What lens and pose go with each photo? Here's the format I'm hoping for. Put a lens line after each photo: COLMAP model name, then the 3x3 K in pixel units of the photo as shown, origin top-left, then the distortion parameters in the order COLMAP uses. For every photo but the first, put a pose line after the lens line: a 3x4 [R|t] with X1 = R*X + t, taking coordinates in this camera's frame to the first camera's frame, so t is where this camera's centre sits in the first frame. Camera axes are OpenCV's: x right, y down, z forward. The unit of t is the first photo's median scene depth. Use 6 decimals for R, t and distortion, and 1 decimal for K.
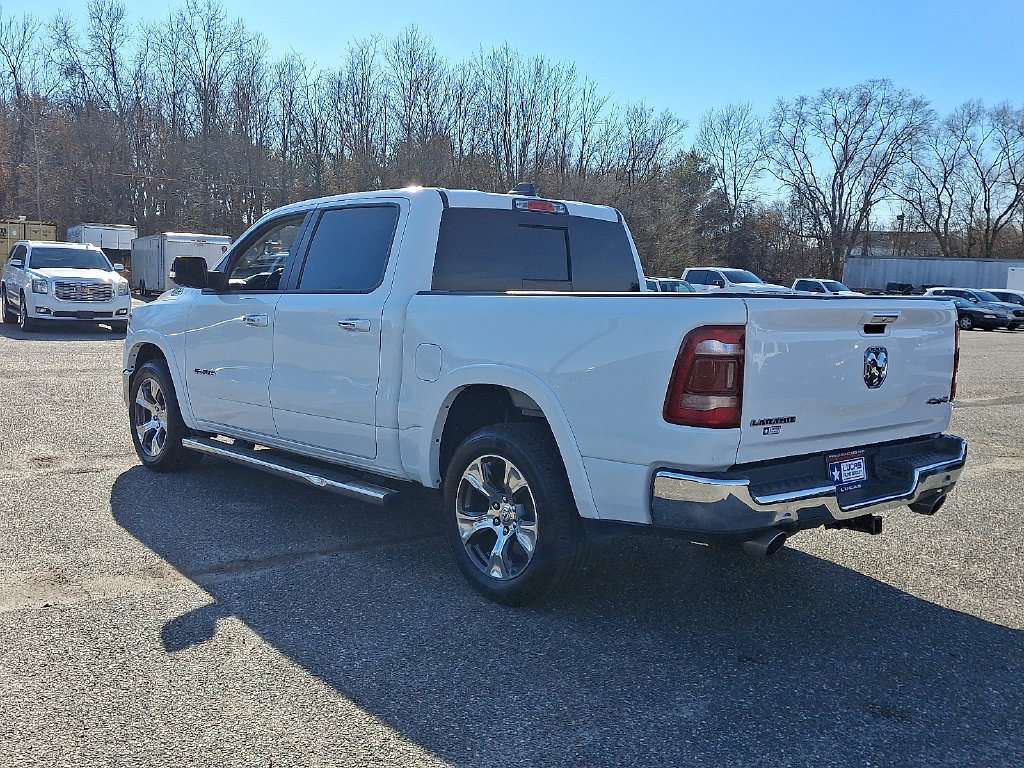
lens RADIAL K [[1064.1, 0, 512.0], [0, 1064.1, 384.0], [0, 0, 1]] dist [0.188282, -0.445353]
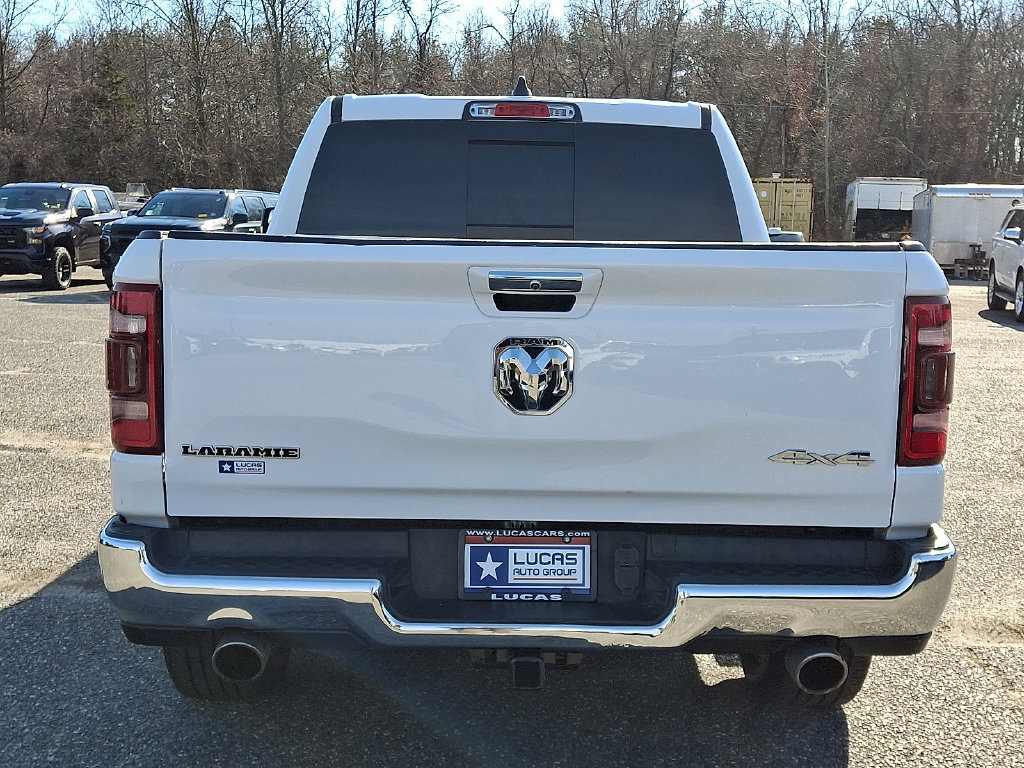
lens RADIAL K [[1383.2, 0, 512.0], [0, 1383.2, 384.0], [0, 0, 1]] dist [0.165886, -0.025603]
pose [[0.749420, 0.060399, -0.659334, 0.685860], [-0.061863, 0.997862, 0.021094, -0.021710], [0.659198, 0.024980, 0.751554, 0.427534]]
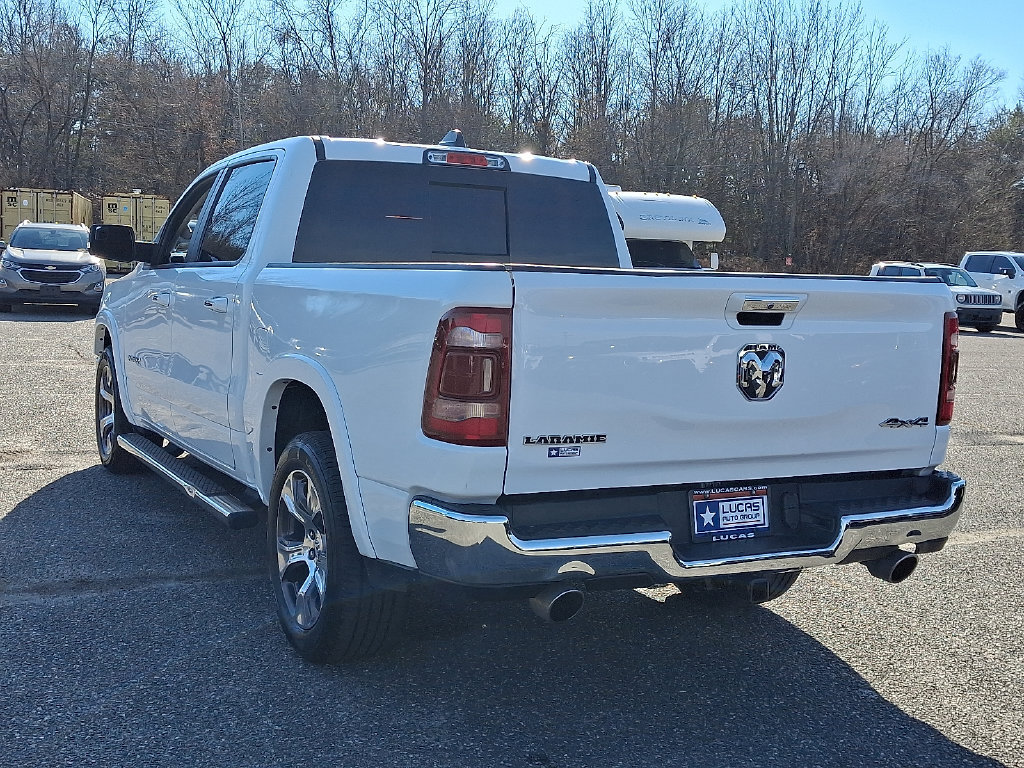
lens RADIAL K [[1232.6, 0, 512.0], [0, 1232.6, 384.0], [0, 0, 1]] dist [0.169636, -0.433462]
pose [[0.971408, 0.032110, -0.235234, 0.327569], [-0.032946, 0.999457, 0.000376, -0.001981], [0.235118, 0.007385, 0.971939, 0.136603]]
